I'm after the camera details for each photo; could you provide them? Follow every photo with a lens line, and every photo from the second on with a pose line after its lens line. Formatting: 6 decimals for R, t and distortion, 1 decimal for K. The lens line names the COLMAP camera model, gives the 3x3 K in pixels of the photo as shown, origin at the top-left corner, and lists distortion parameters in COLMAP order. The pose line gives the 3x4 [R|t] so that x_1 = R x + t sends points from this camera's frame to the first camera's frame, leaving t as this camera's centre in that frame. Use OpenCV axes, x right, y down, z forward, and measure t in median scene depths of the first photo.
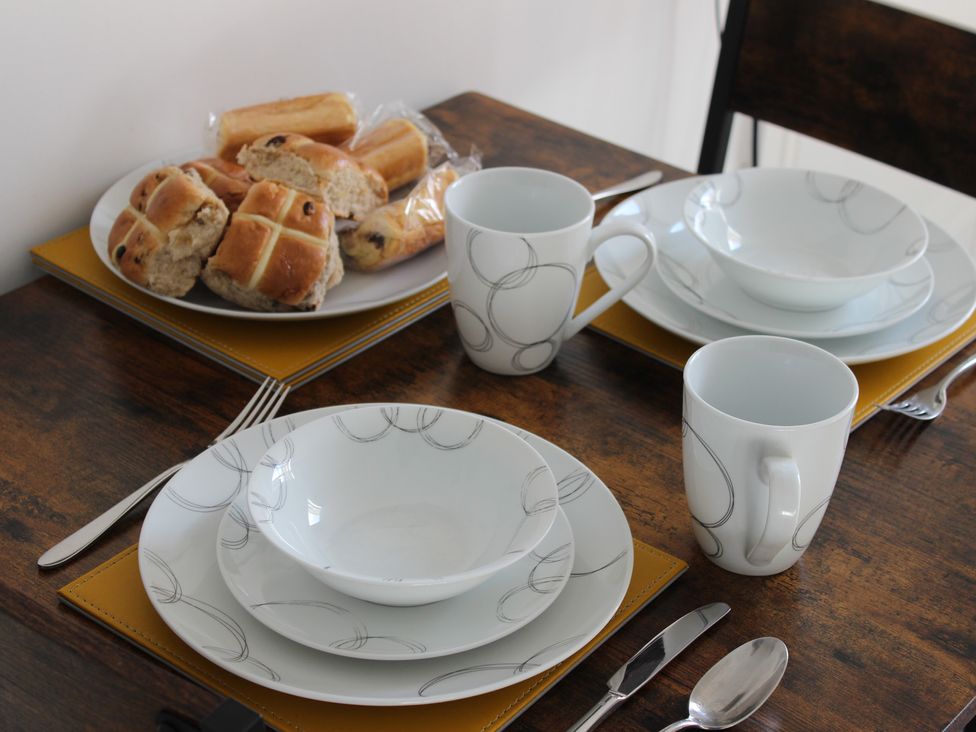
lens RADIAL K [[1643.2, 0, 488.0], [0, 1643.2, 366.0], [0, 0, 1]] dist [-0.007099, 0.121452]
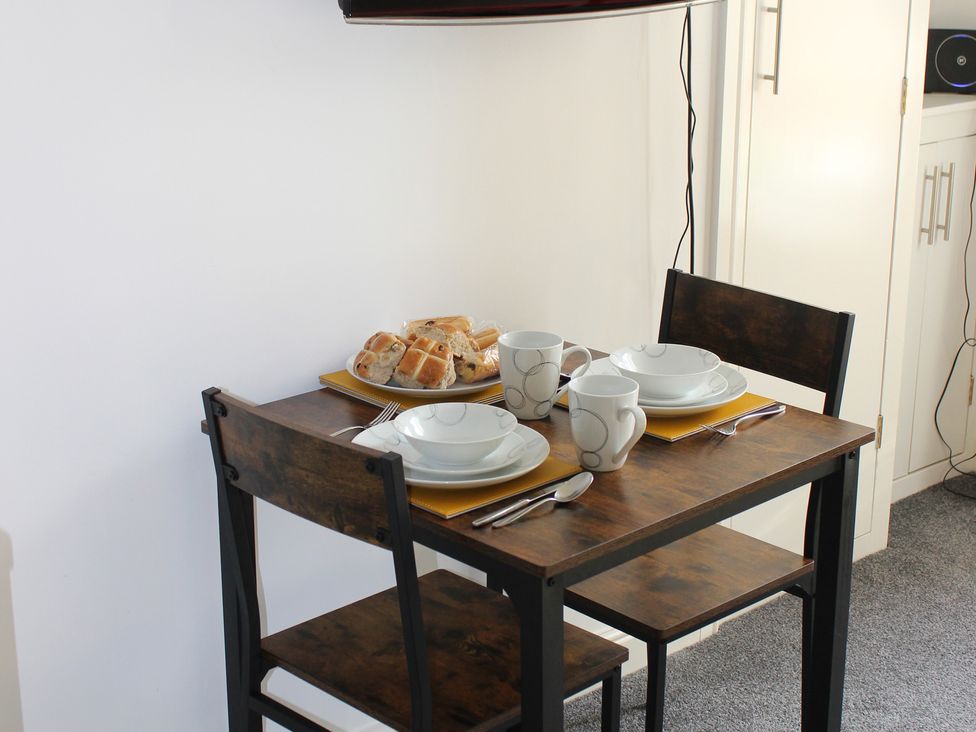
lens RADIAL K [[1643.2, 0, 488.0], [0, 1643.2, 366.0], [0, 0, 1]] dist [-0.007099, 0.121452]
pose [[0.988694, 0.000369, -0.149948, 0.293521], [-0.049350, 0.945090, -0.323063, 0.655003], [0.141595, 0.326810, 0.934423, -1.094935]]
